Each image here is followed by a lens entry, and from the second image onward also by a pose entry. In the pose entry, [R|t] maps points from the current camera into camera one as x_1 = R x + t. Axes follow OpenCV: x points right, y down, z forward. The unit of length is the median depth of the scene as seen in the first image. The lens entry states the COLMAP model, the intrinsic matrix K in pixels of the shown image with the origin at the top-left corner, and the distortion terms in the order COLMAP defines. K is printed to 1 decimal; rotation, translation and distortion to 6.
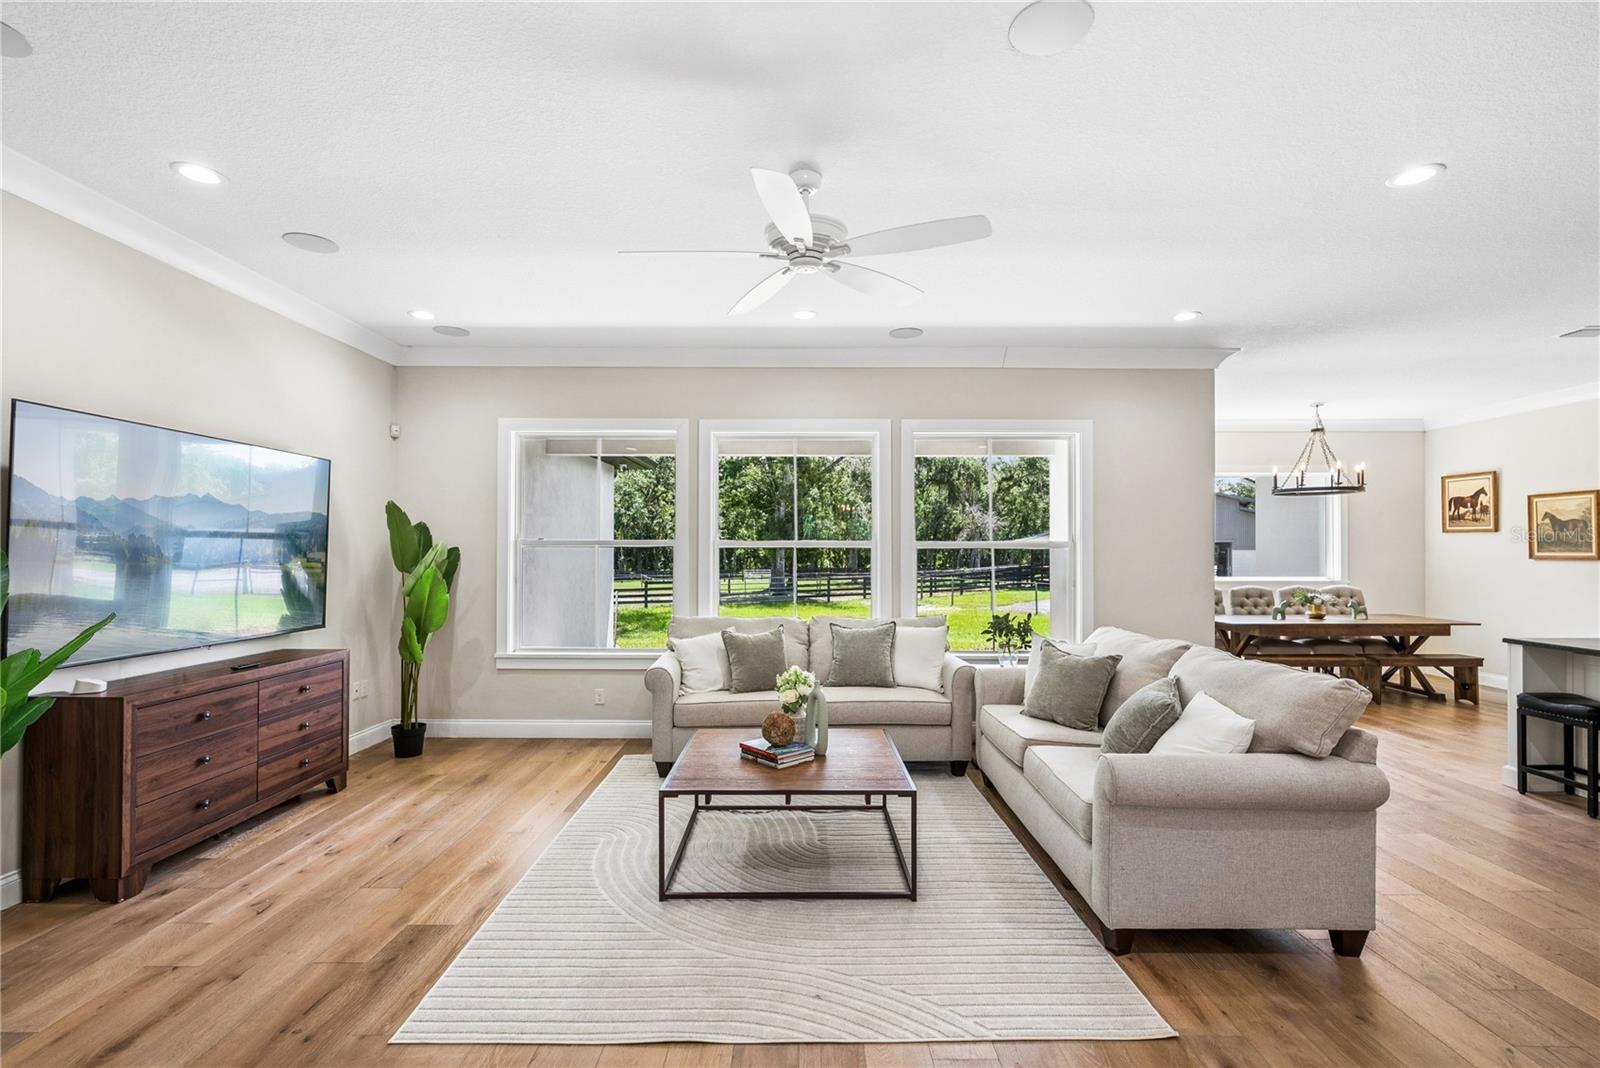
lens RADIAL K [[731.6, 0, 800.0], [0, 731.6, 545.5], [0, 0, 1]] dist [-0.007546, 0.004468]
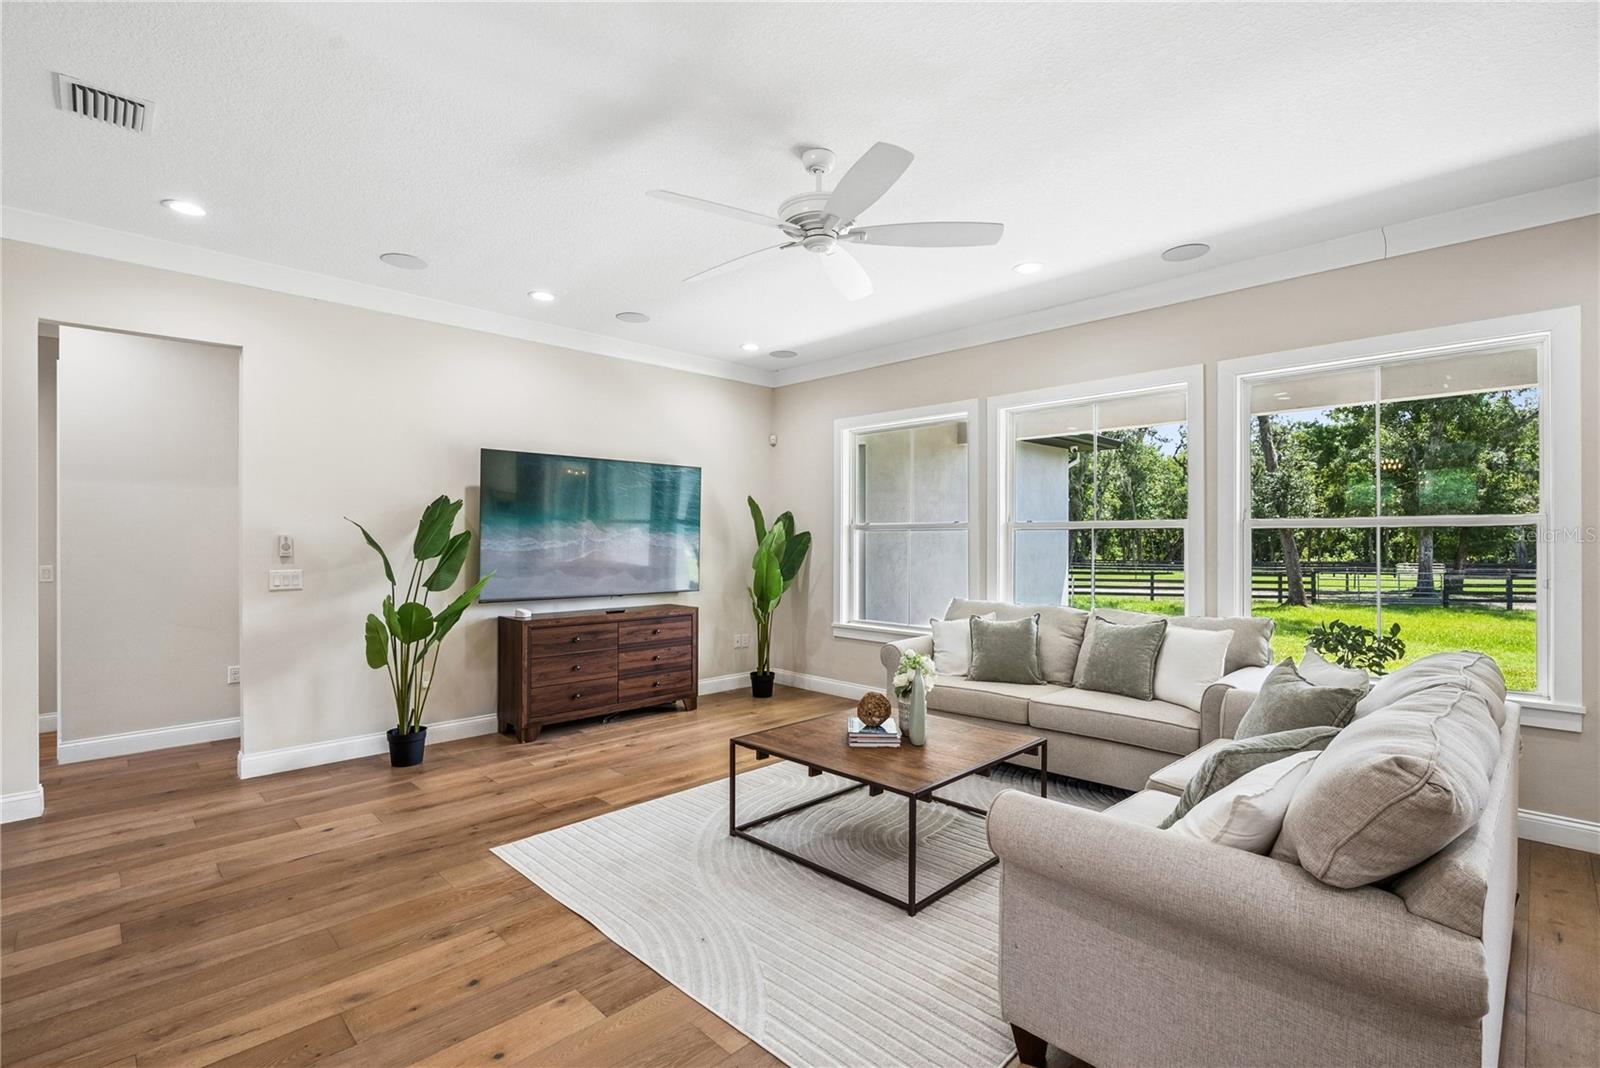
lens RADIAL K [[731.6, 0, 803.6], [0, 731.6, 538.9], [0, 0, 1]] dist [-0.007546, 0.004468]
pose [[0.707435, -0.000814, -0.706778, 0.373820], [0.005394, 0.999976, 0.004247, 0.009053], [0.706758, -0.006817, 0.707423, 0.144926]]
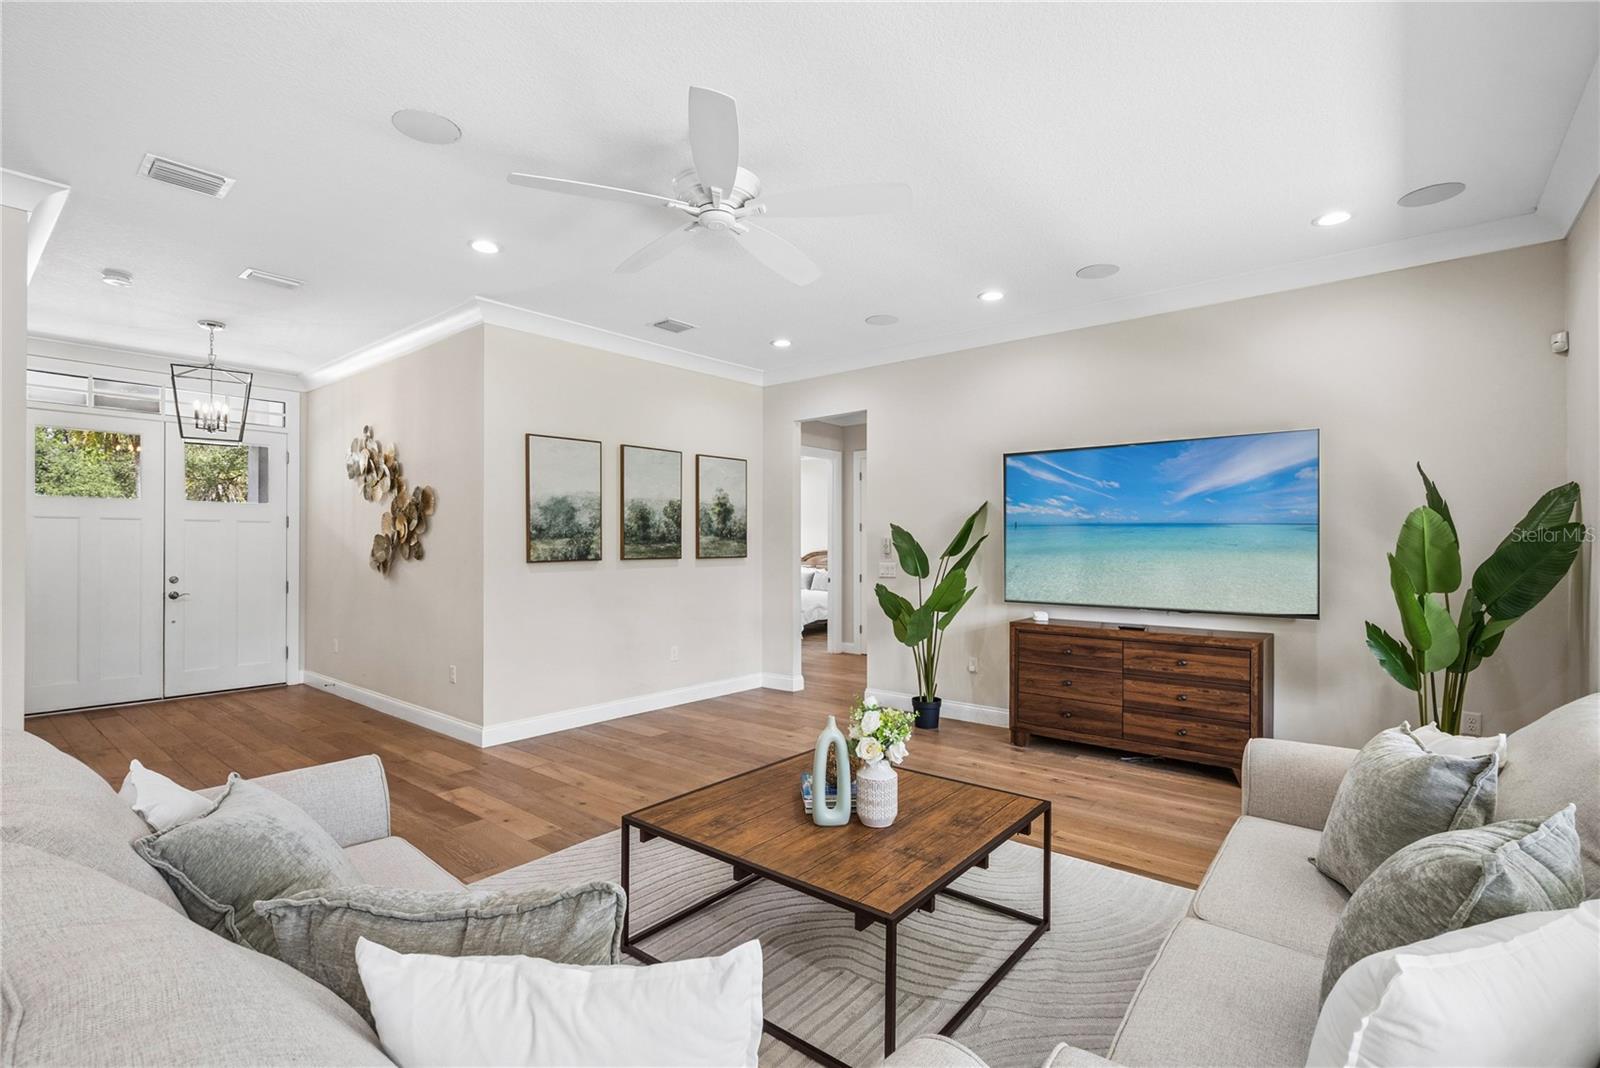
lens RADIAL K [[731.6, 0, 797.1], [0, 731.6, 542.5], [0, 0, 1]] dist [-0.007546, 0.004468]
pose [[-0.634415, -0.004369, -0.772981, 0.355351], [0.003233, 0.999960, -0.008306, 0.020659], [0.772986, -0.007769, -0.634375, 0.890309]]
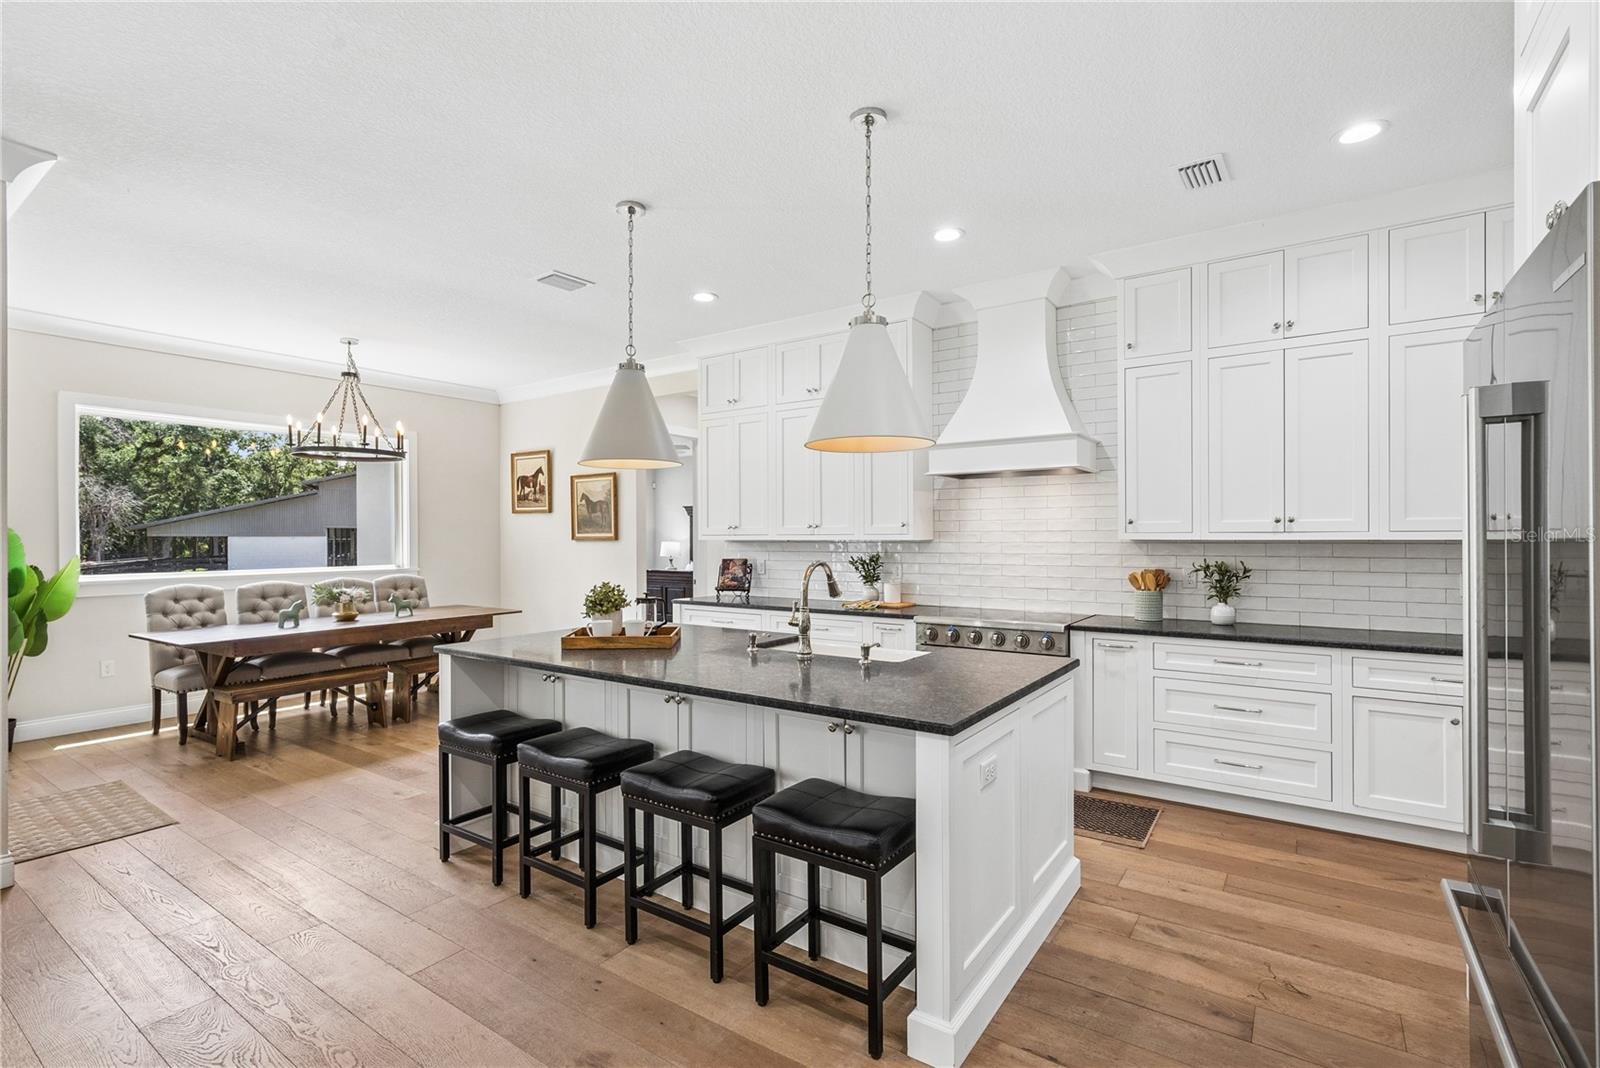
lens RADIAL K [[731.6, 0, 800.4], [0, 731.6, 539.0], [0, 0, 1]] dist [-0.007546, 0.004468]
pose [[0.562603, -0.007617, 0.826692, 0.454100], [0.000647, 0.999961, 0.008773, 0.010736], [-0.826727, -0.004401, 0.562586, 0.234779]]
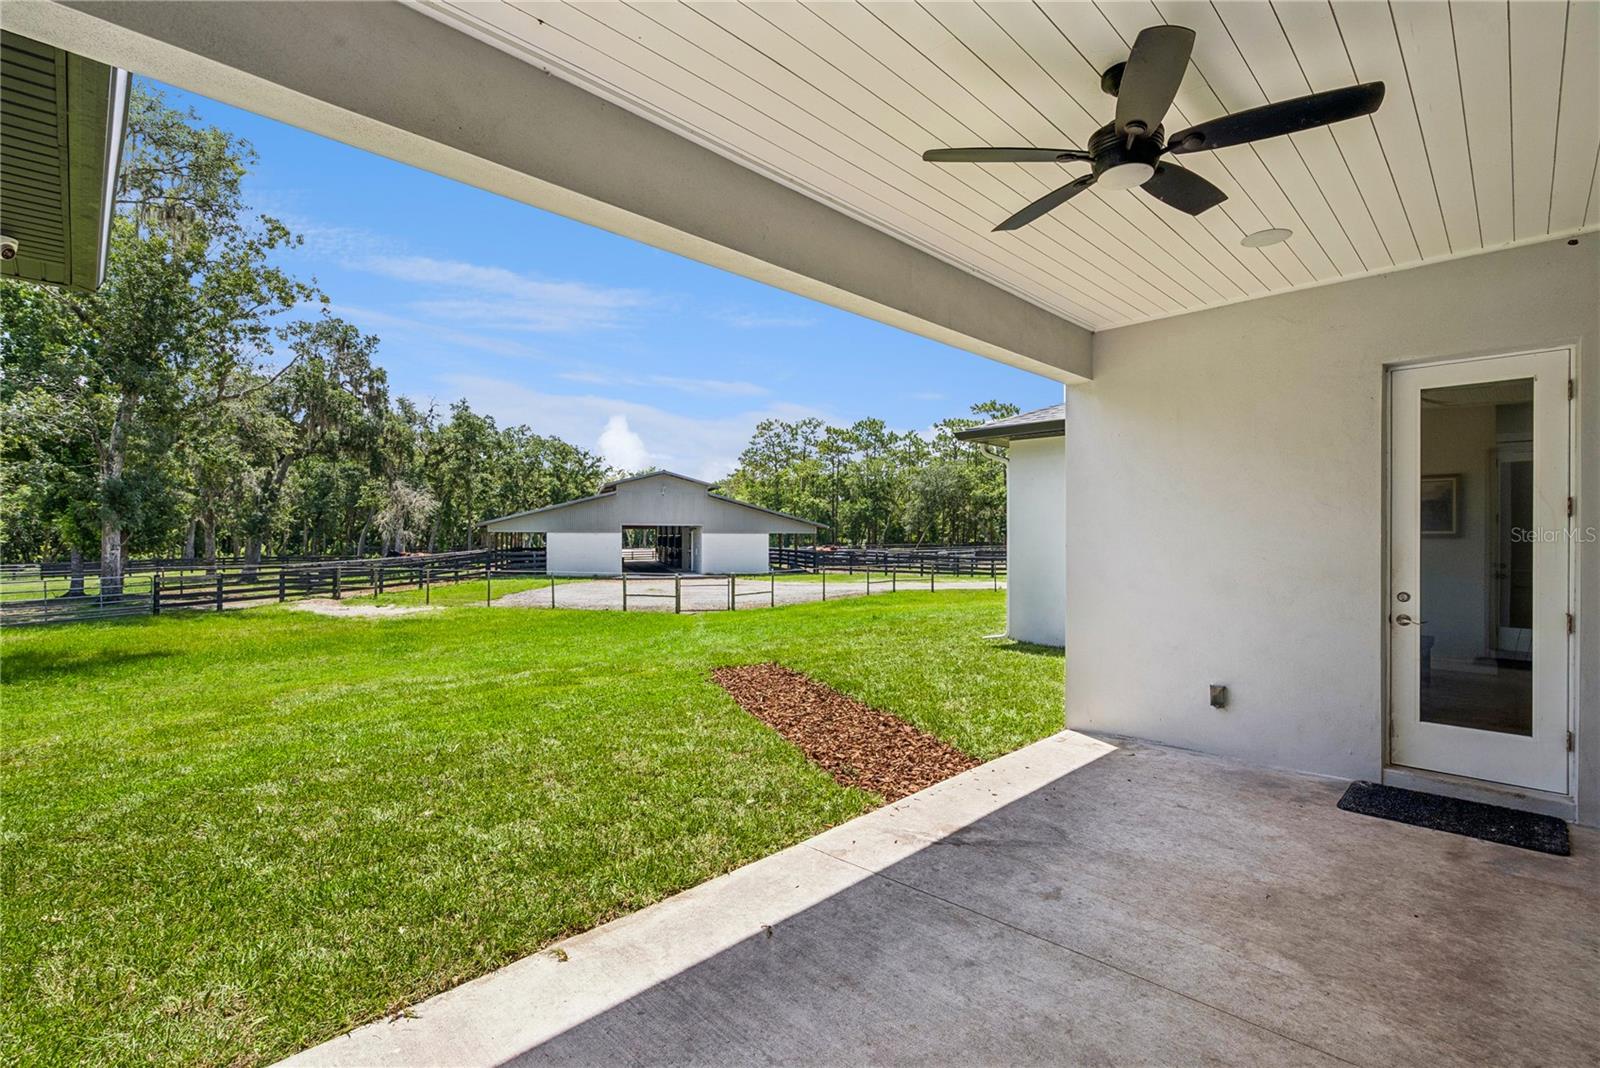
lens RADIAL K [[731.6, 0, 797.2], [0, 731.6, 534.6], [0, 0, 1]] dist [-0.007546, 0.004468]
pose [[0.699010, 0.000702, 0.715112, -0.460394], [-0.004843, 0.999981, 0.003753, 0.019737], [-0.715096, -0.006086, 0.699000, 1.120127]]
